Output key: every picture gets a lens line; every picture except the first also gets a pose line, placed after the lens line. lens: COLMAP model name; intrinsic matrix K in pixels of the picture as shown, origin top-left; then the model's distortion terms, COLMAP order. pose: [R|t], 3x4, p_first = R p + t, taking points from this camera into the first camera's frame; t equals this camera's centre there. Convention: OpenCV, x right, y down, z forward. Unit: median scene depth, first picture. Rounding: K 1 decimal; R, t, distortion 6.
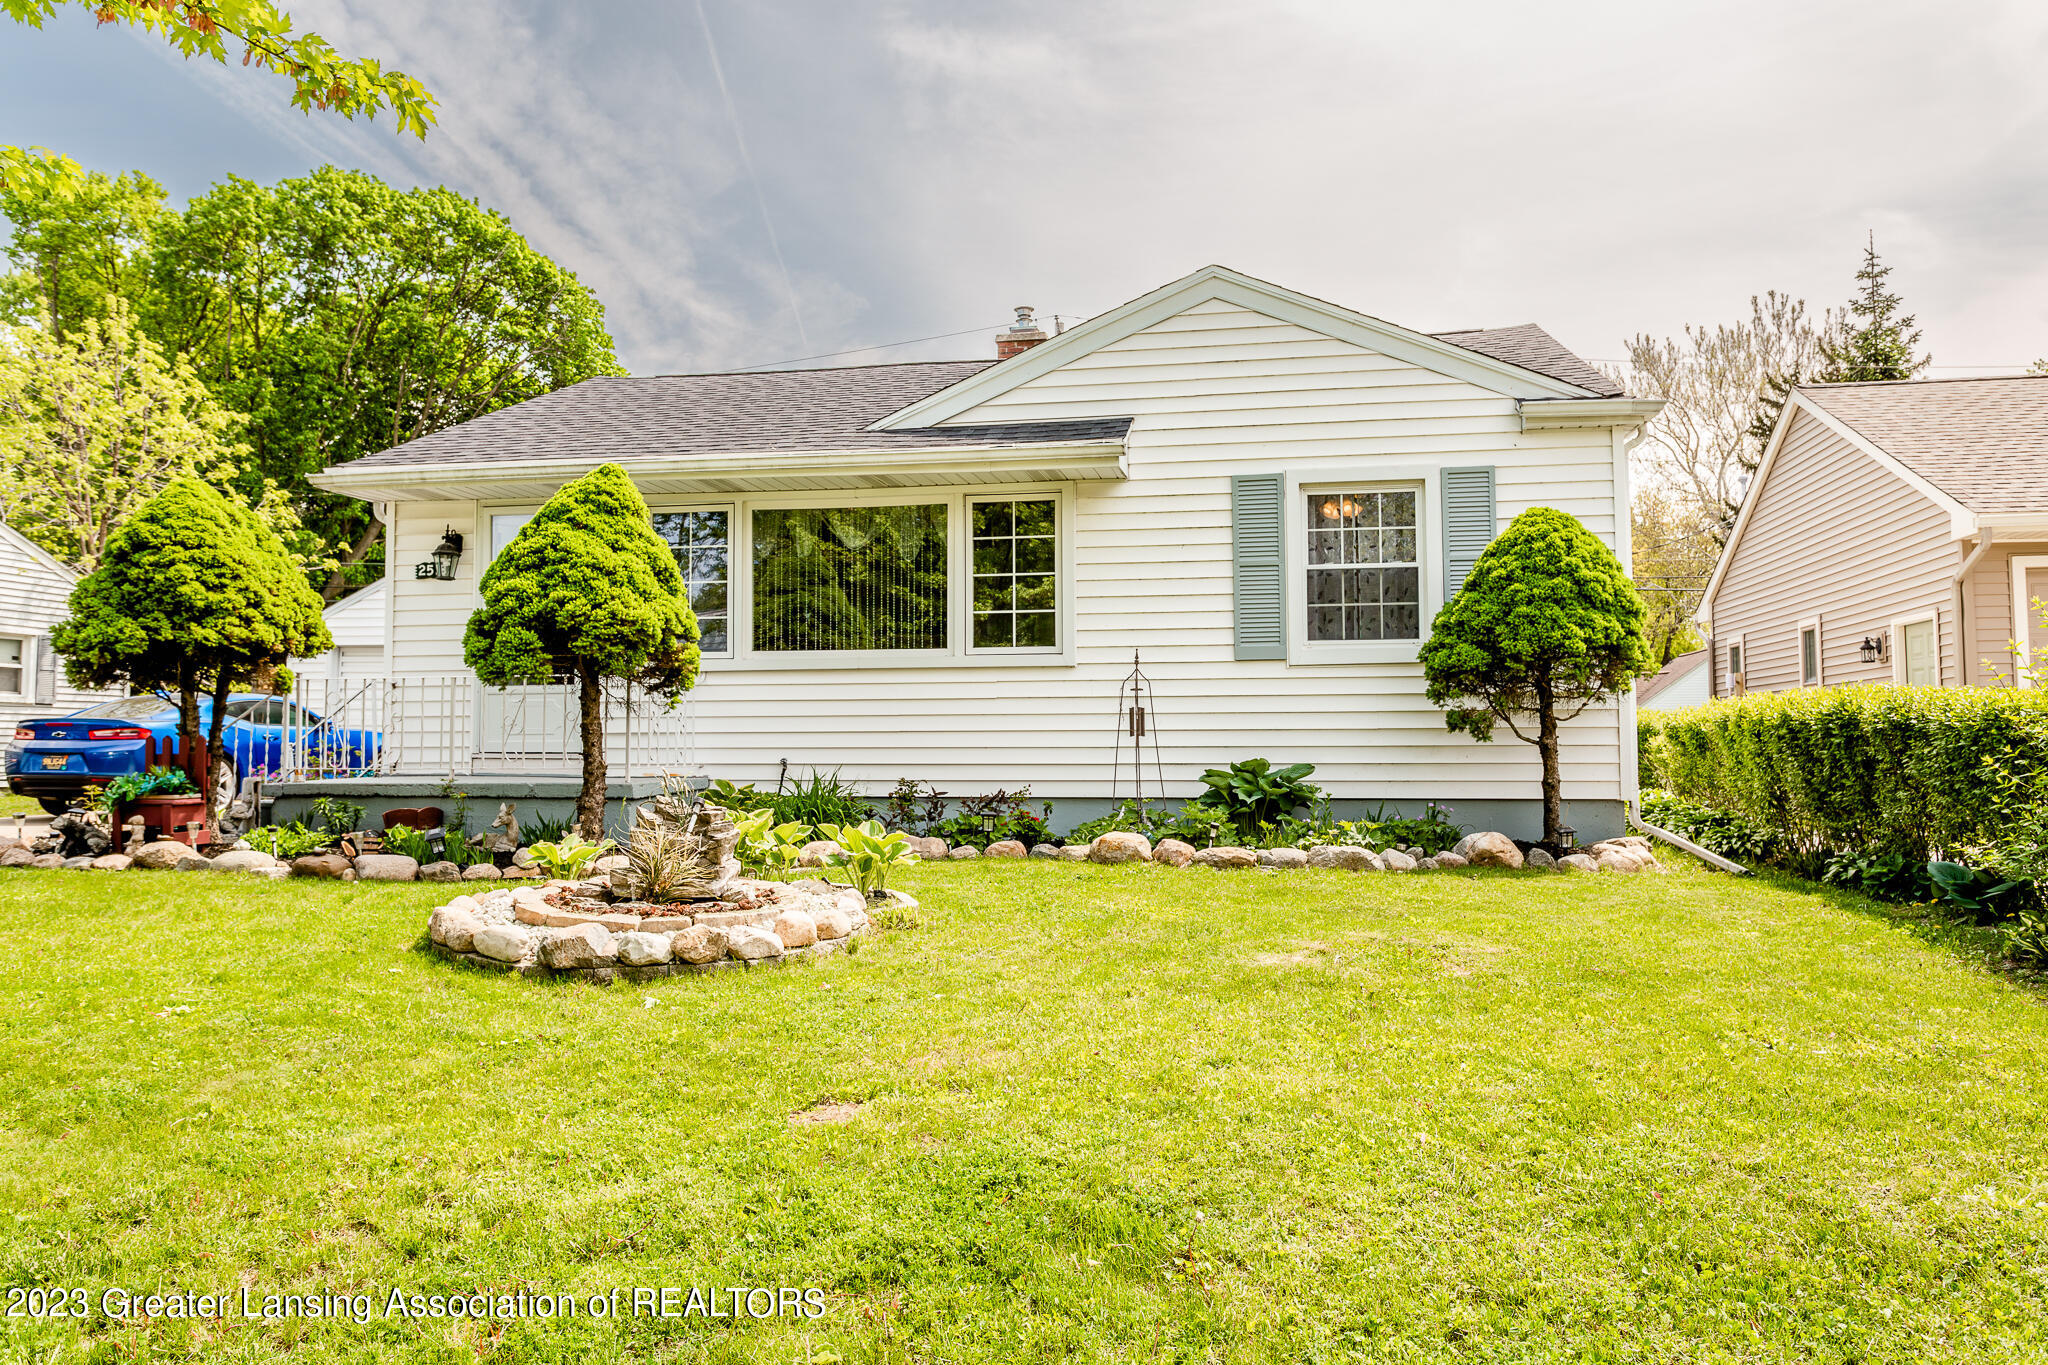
lens RADIAL K [[1436.2, 0, 1019.2], [0, 1436.2, 666.7], [0, 0, 1]] dist [-0.000126, 0.003613]
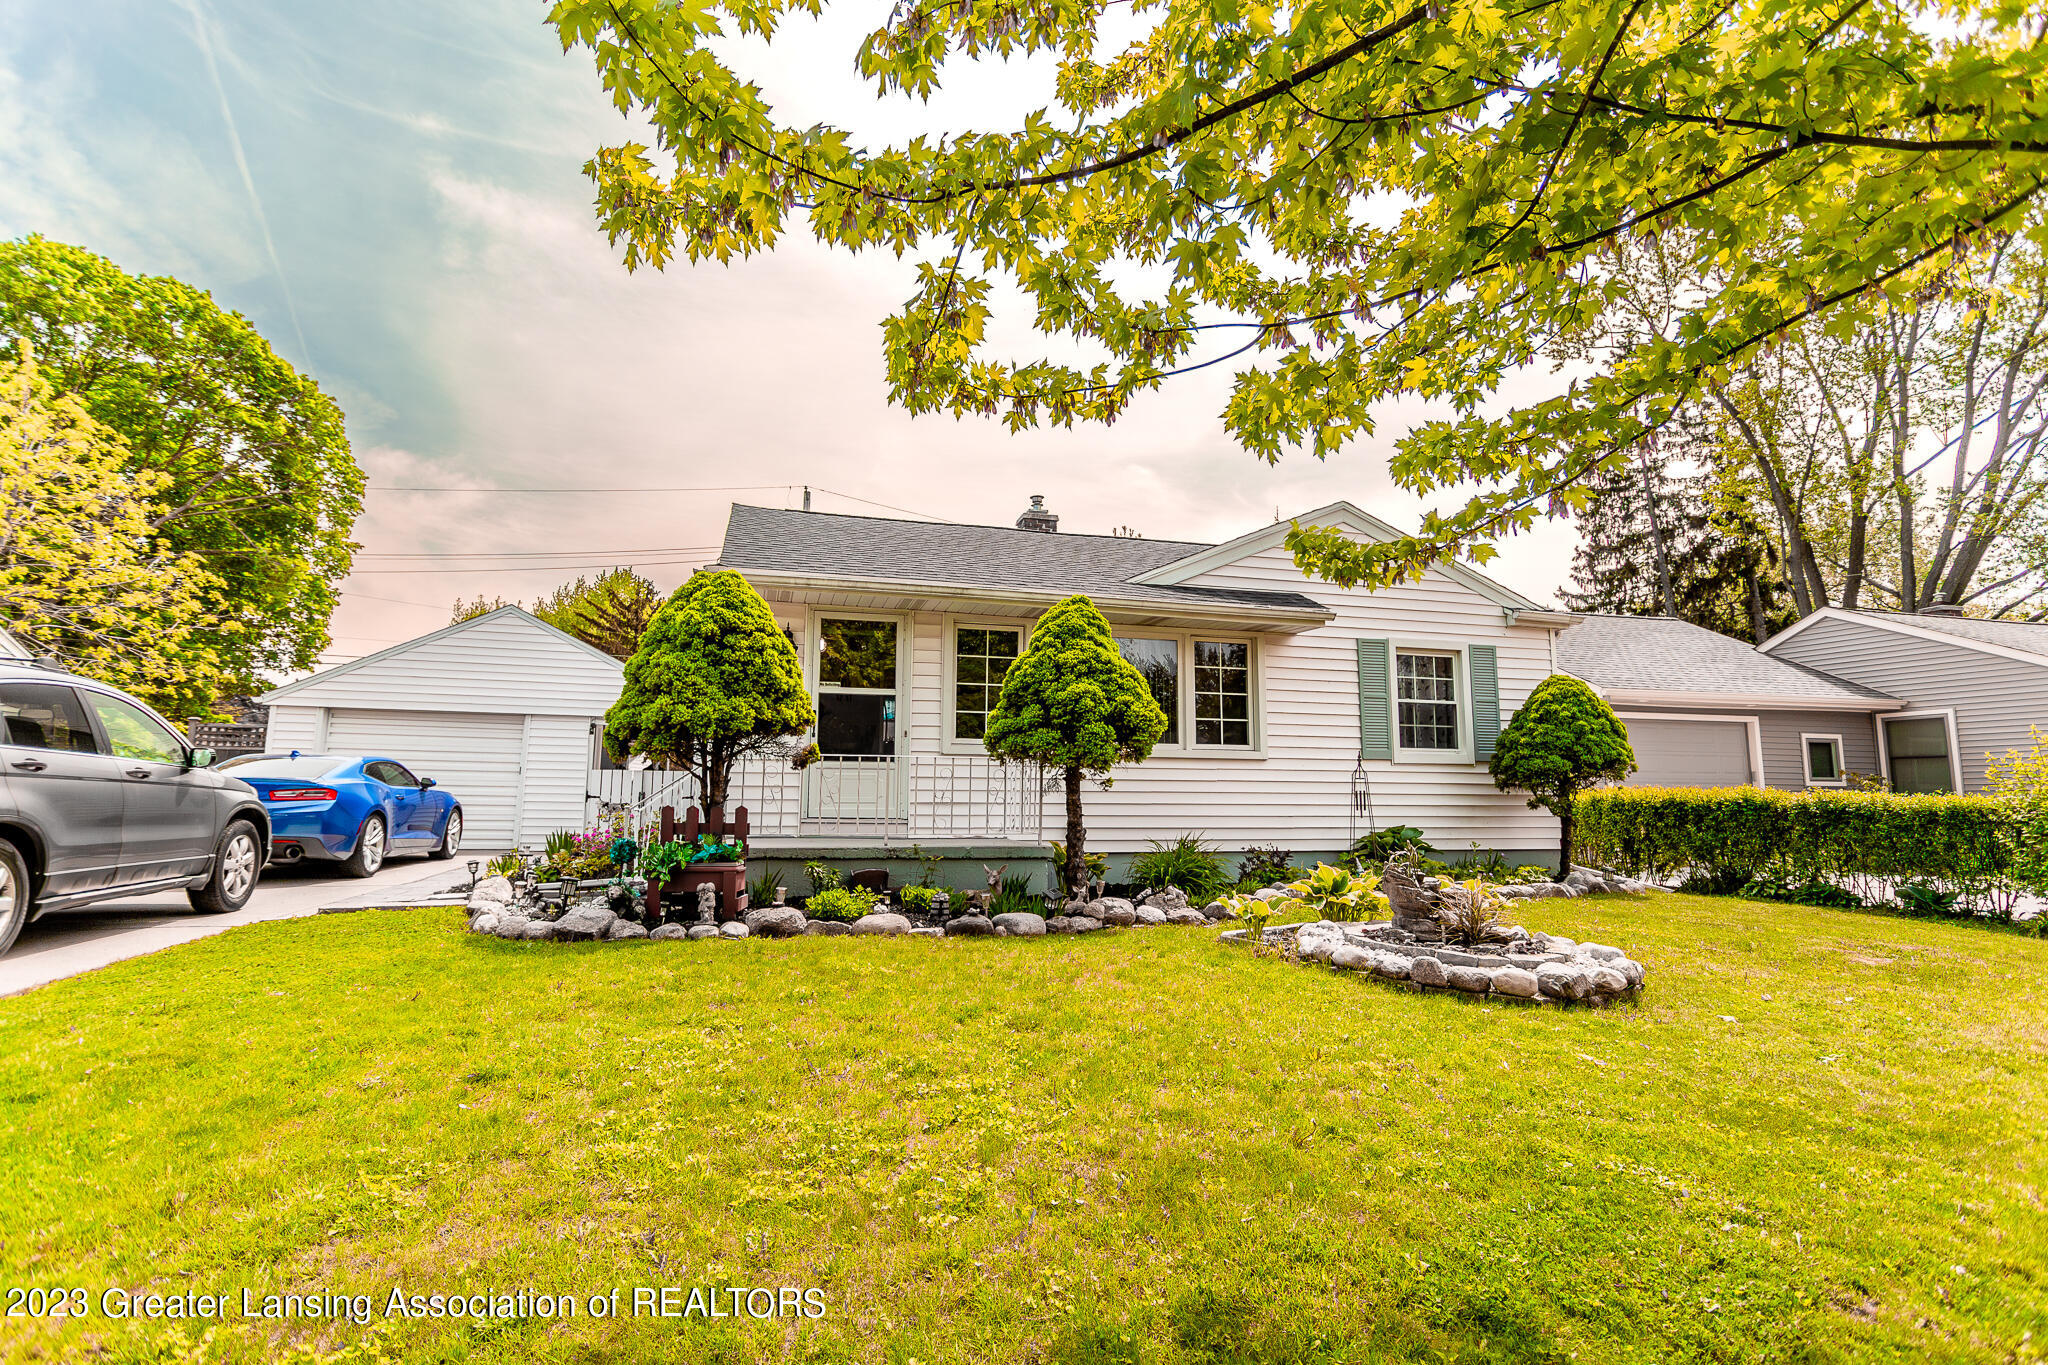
lens RADIAL K [[1009.1, 0, 1025.6], [0, 1009.1, 677.8], [0, 0, 1]] dist [0.001410, 0.002627]
pose [[0.895270, 0.062341, 0.441140, -0.651249], [-0.033603, 0.996790, -0.072671, -0.000464], [-0.444254, 0.050236, 0.894491, 0.195605]]
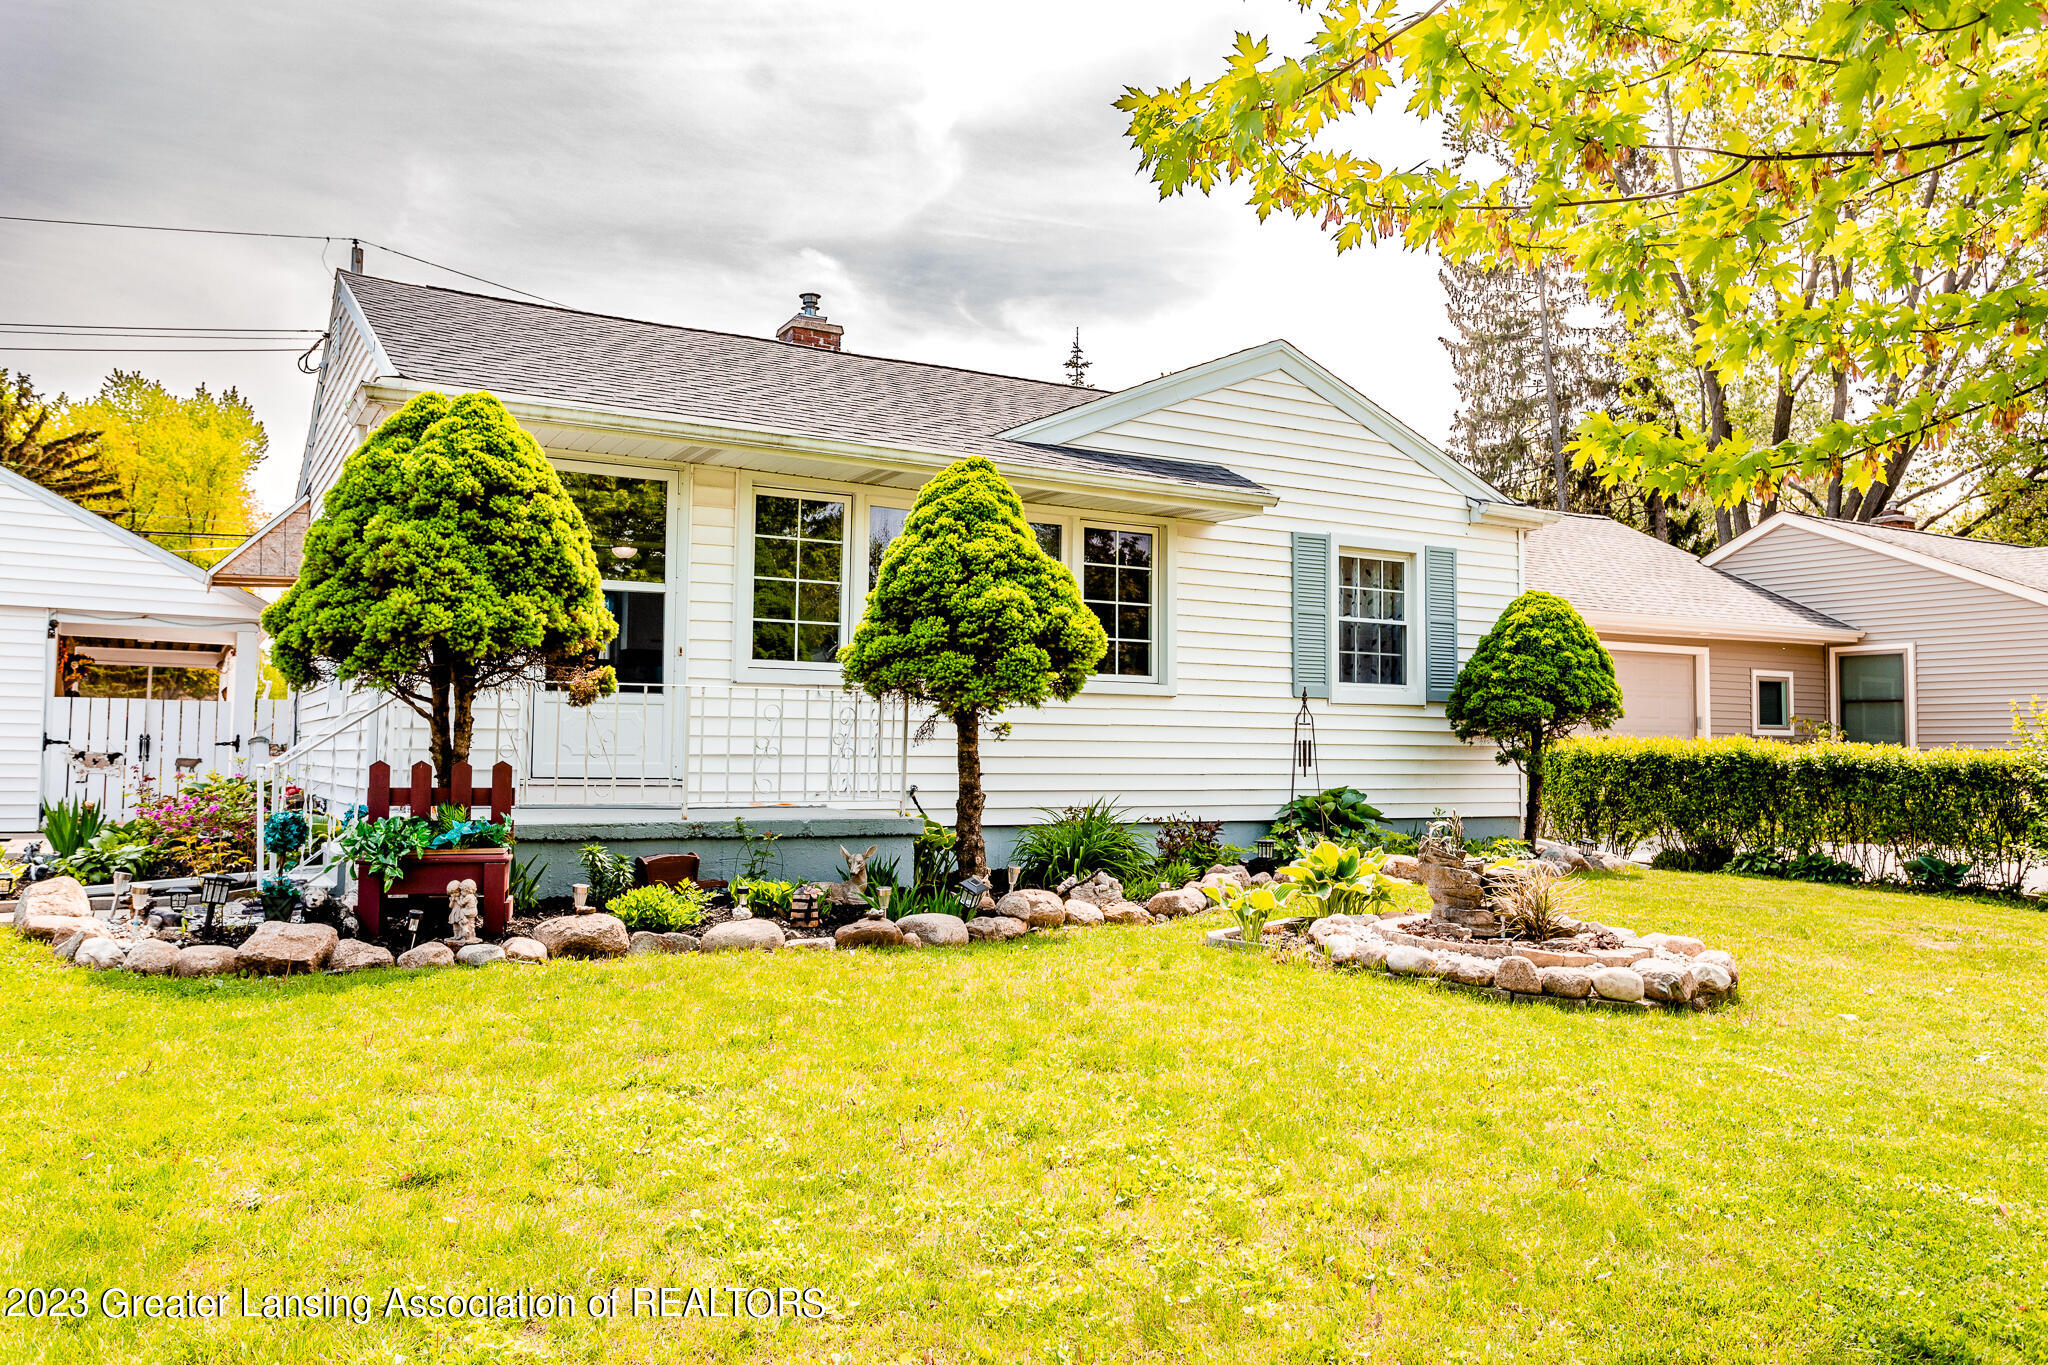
lens RADIAL K [[1489.1, 0, 1027.7], [0, 1489.1, 689.0], [0, 0, 1]] dist [0.004949, 0.000552]
pose [[0.756531, 0.037275, 0.652895, -0.771620], [-0.048325, 0.998831, -0.001029, 0.000551], [-0.652170, -0.030773, 0.757448, 0.252783]]
